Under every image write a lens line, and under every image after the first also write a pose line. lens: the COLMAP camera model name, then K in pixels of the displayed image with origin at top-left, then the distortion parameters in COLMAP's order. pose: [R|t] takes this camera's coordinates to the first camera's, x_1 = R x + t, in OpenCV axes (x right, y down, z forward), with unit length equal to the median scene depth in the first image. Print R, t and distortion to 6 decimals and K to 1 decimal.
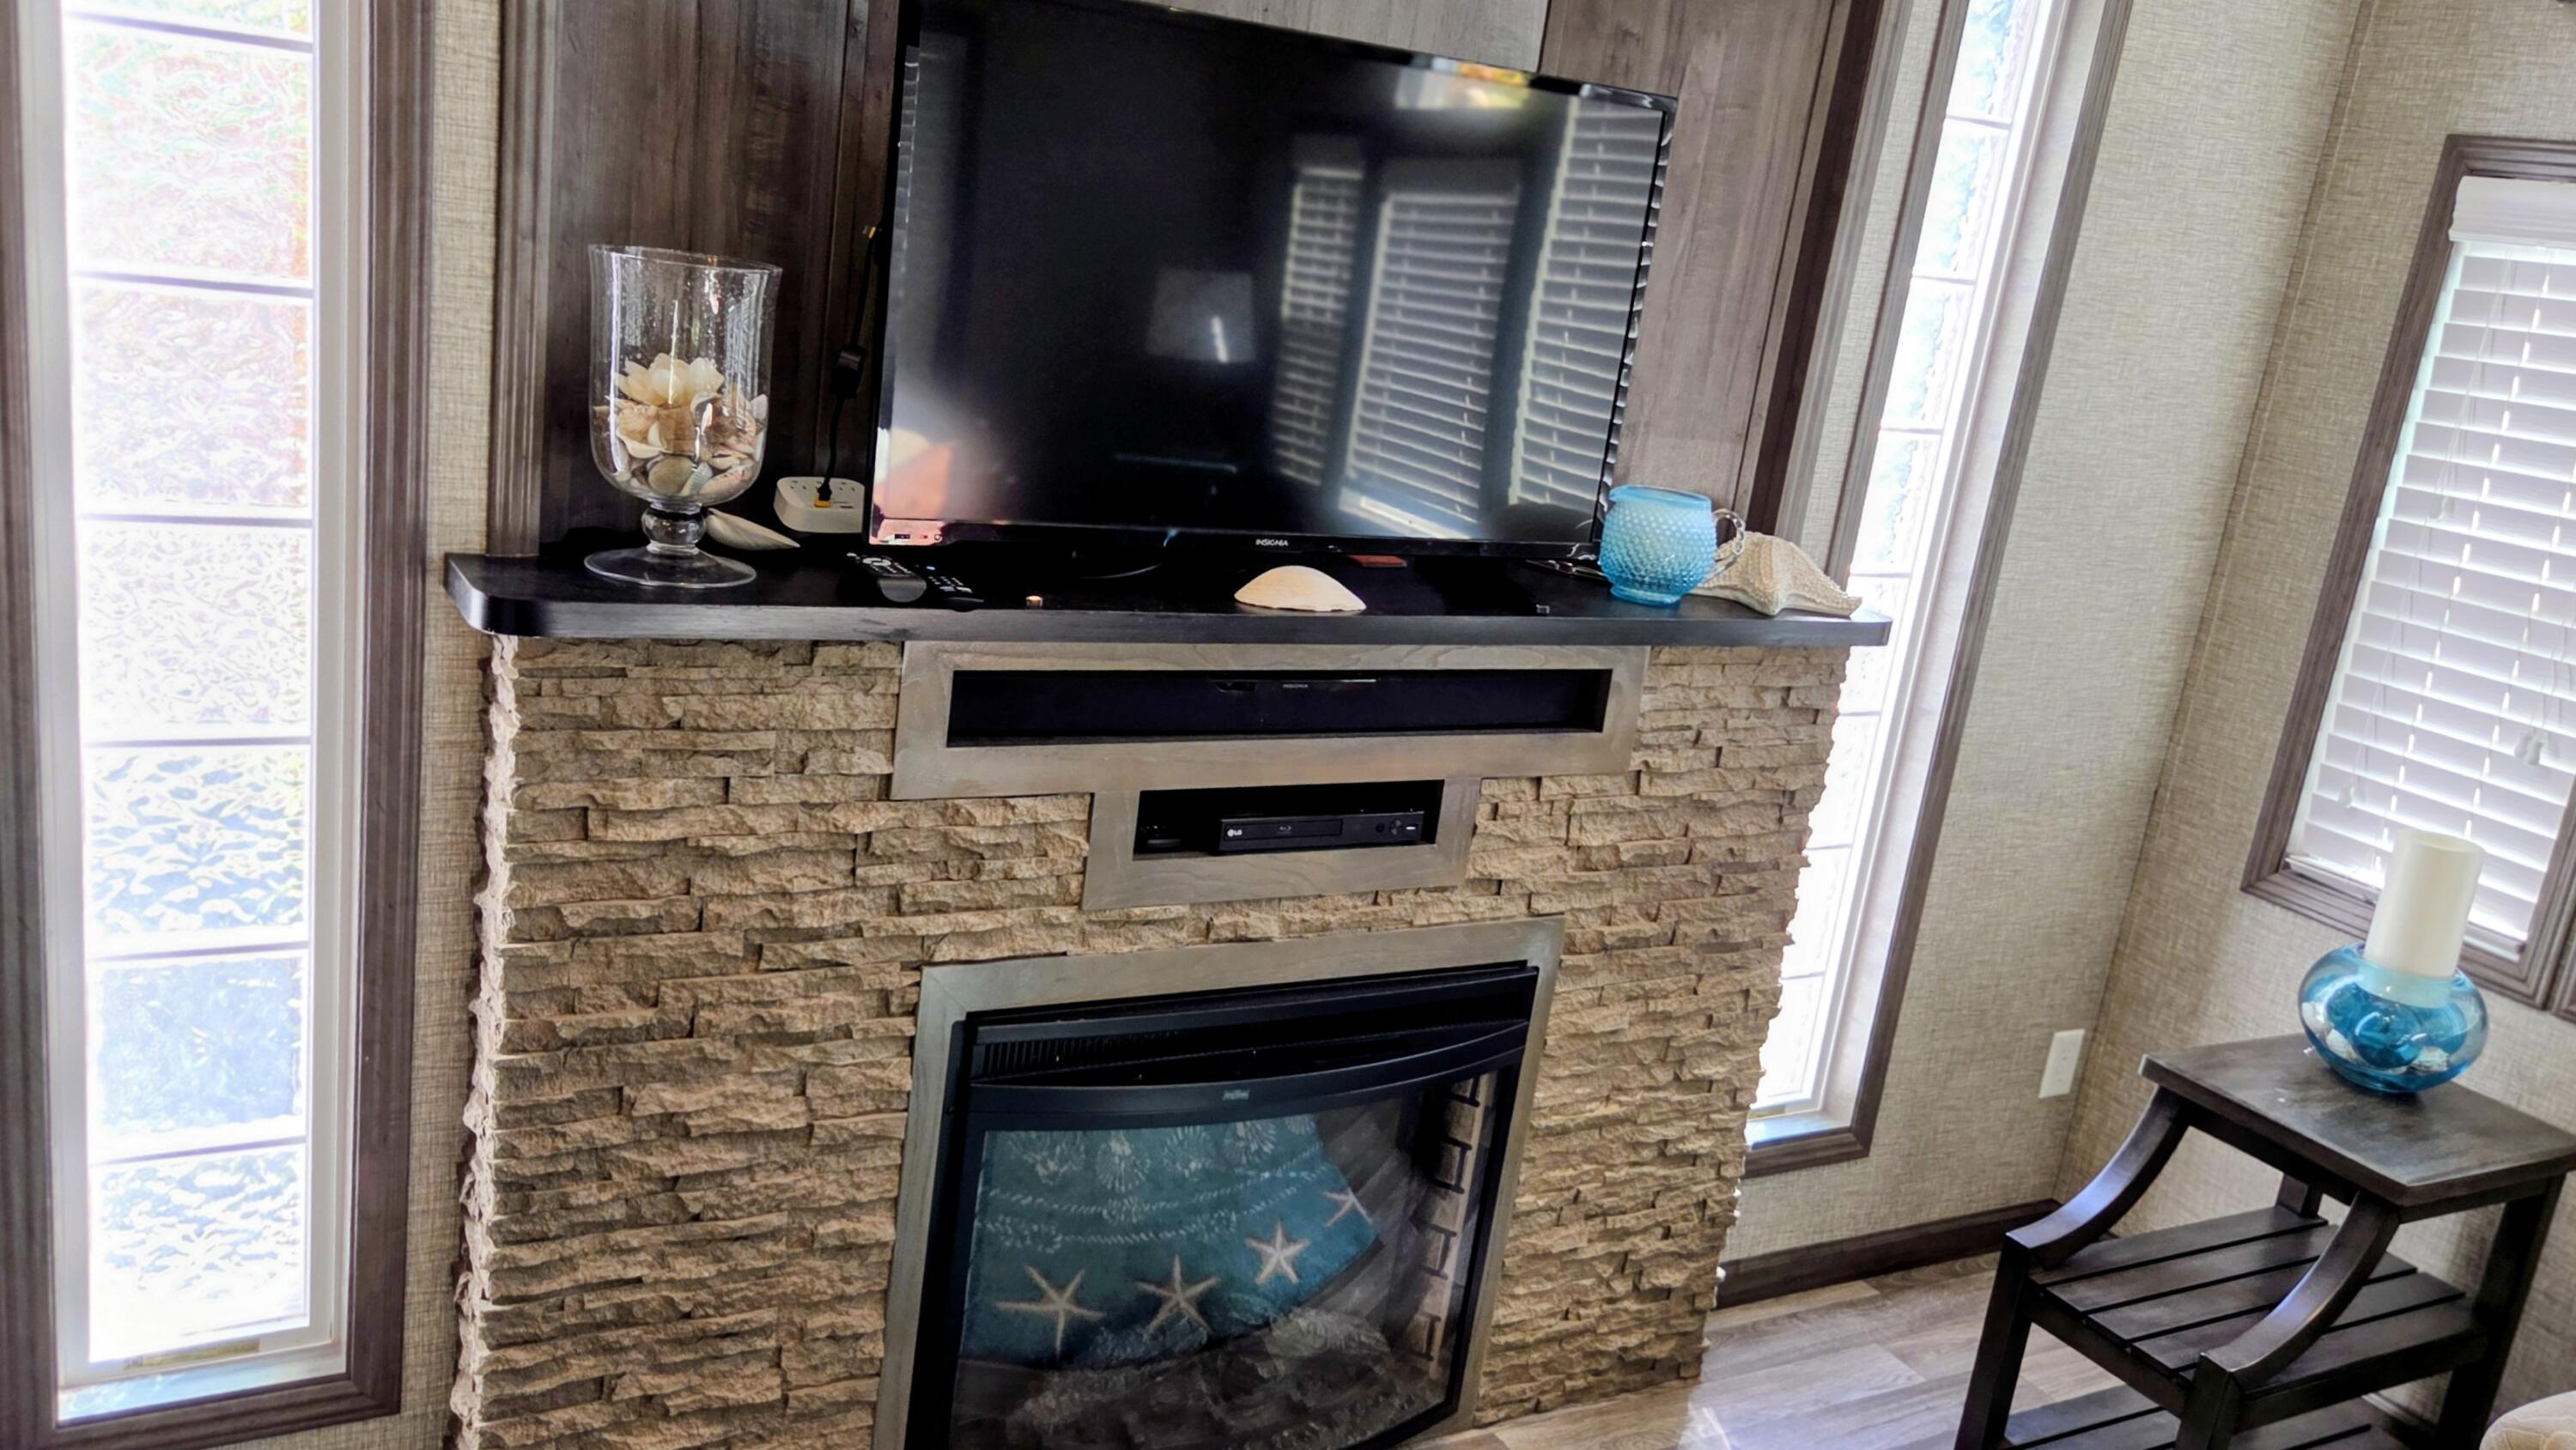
lens RADIAL K [[1866.9, 0, 1365.1], [0, 1866.9, 757.3], [0, 0, 1]] dist [0.065613, -0.078342]
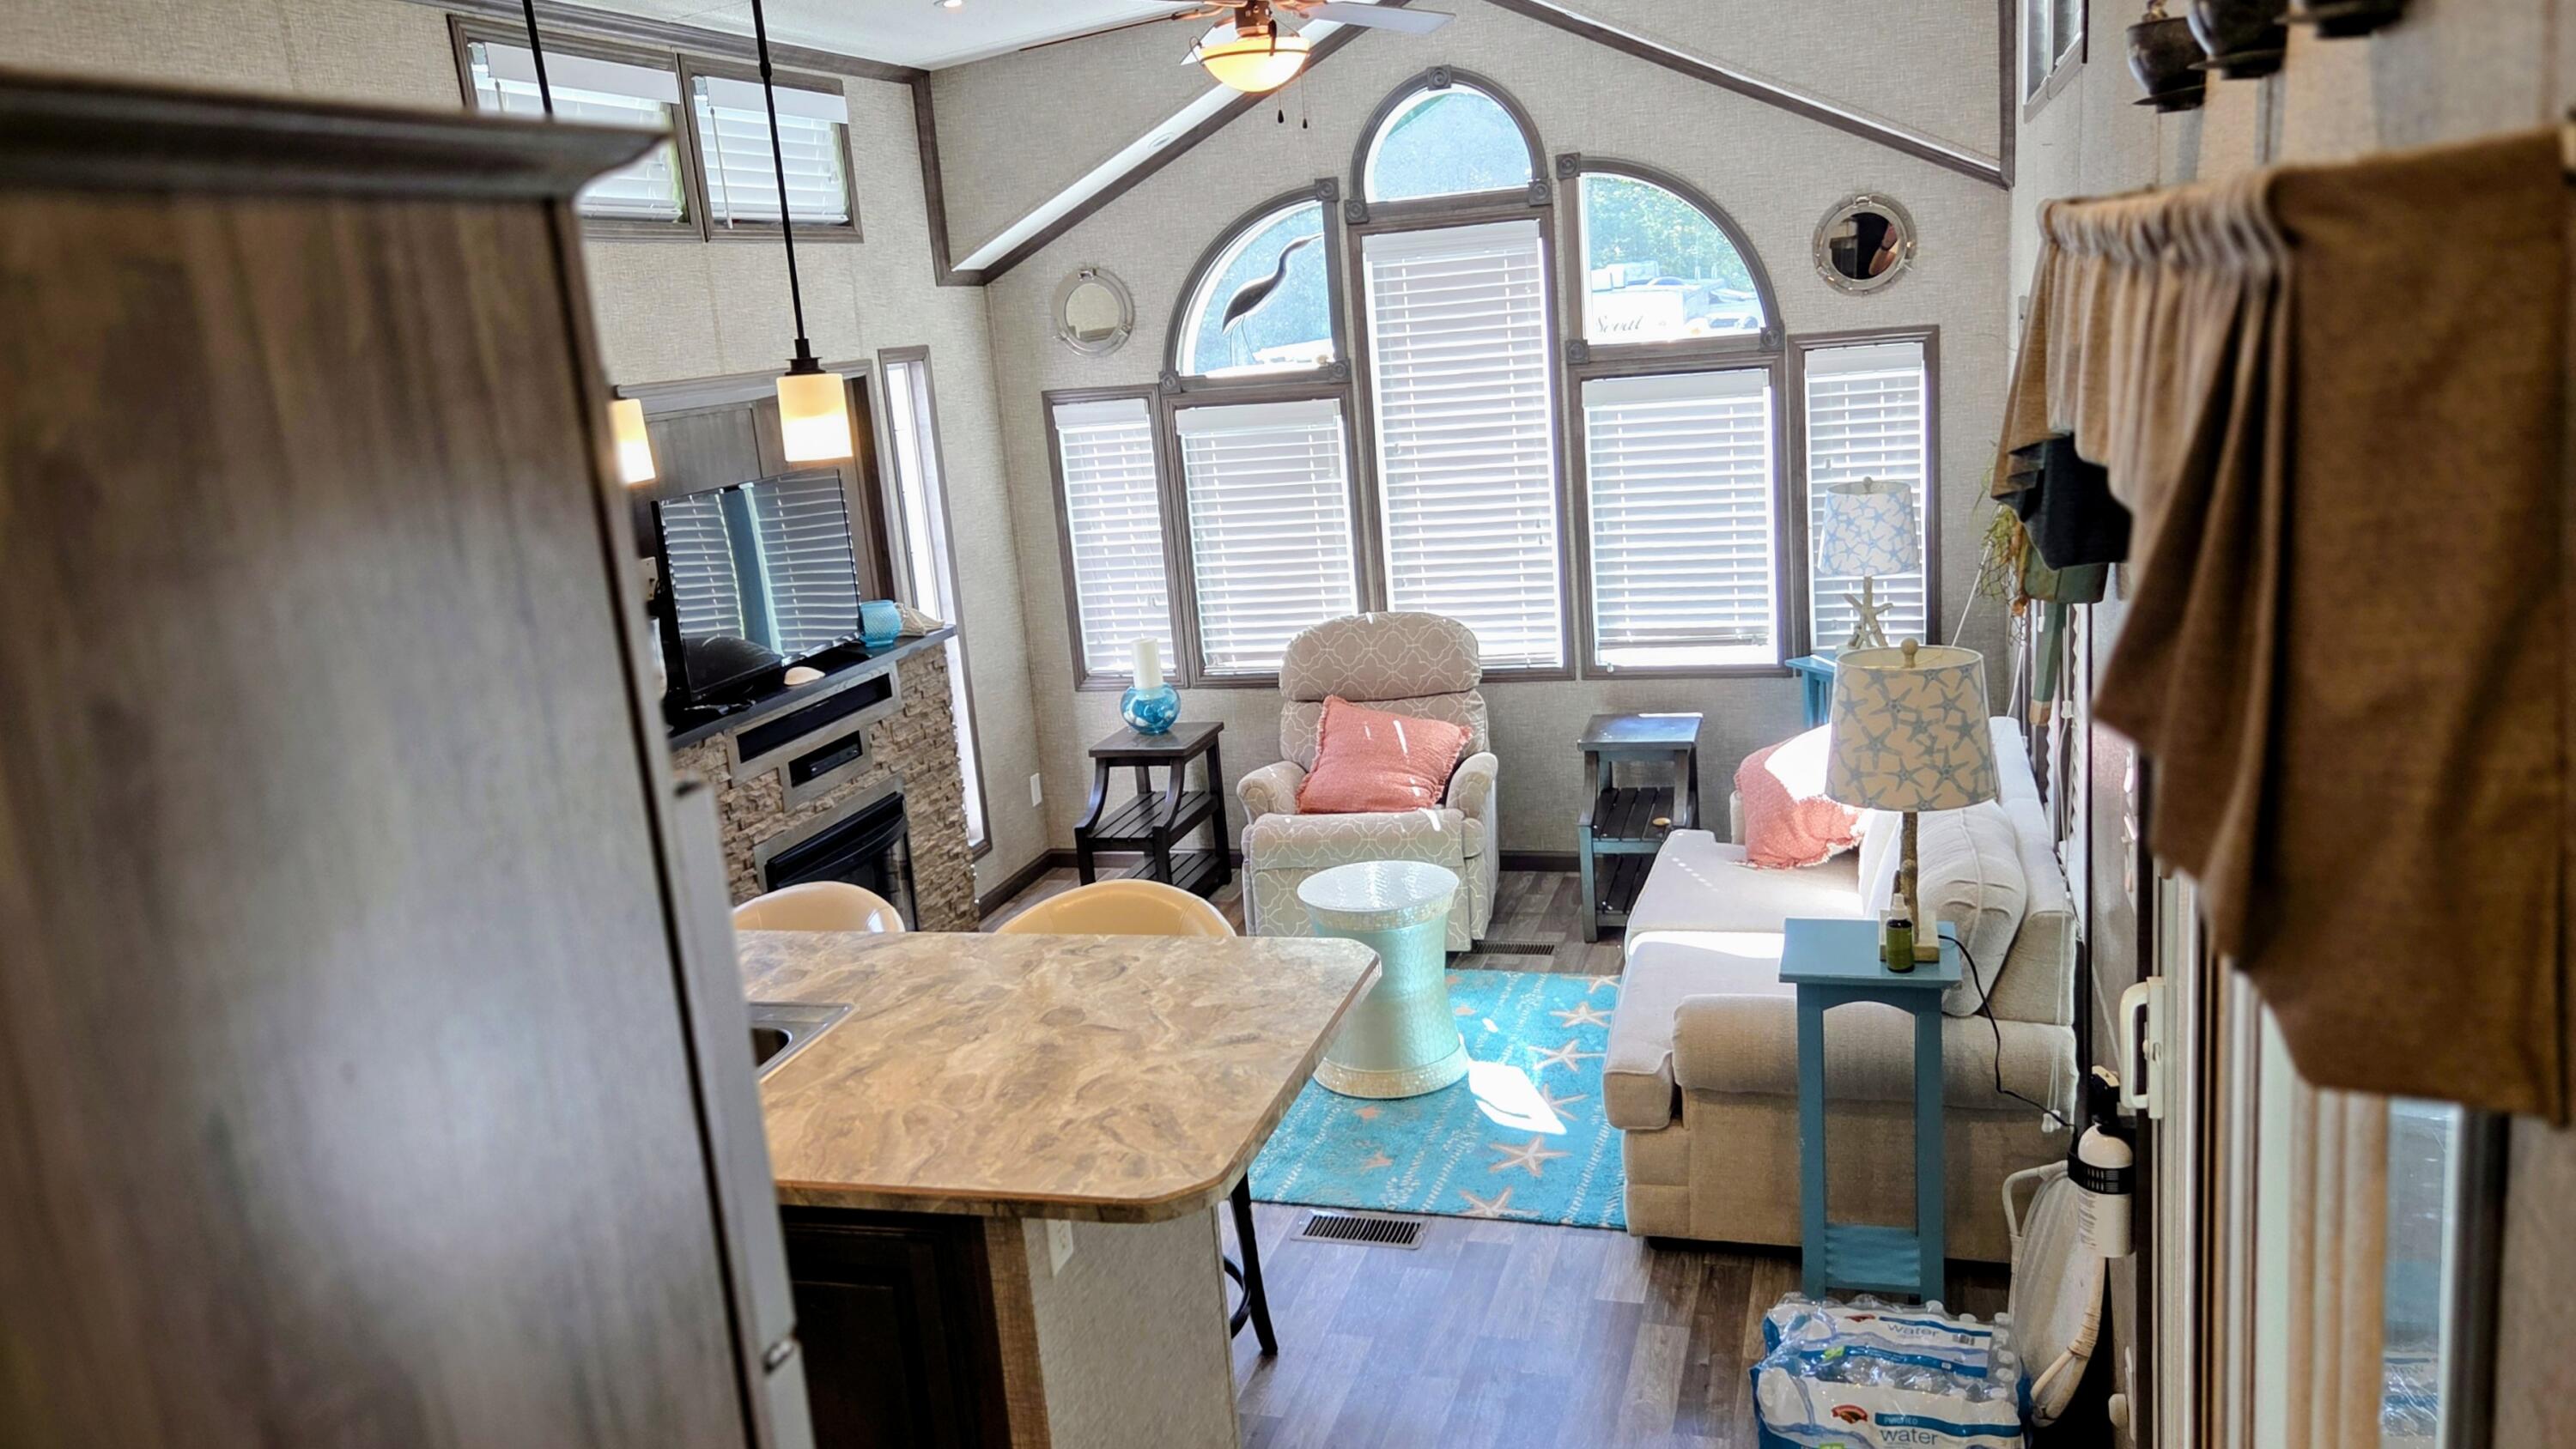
lens RADIAL K [[1838.4, 0, 1288.0], [0, 1838.4, 724.5], [0, 0, 1]] dist [0.051219, -0.042509]
pose [[0.707395, -0.331982, 0.624003, -1.032463], [0.349751, 0.931583, 0.099129, -0.037016], [-0.614220, 0.148122, 0.775109, -1.242659]]
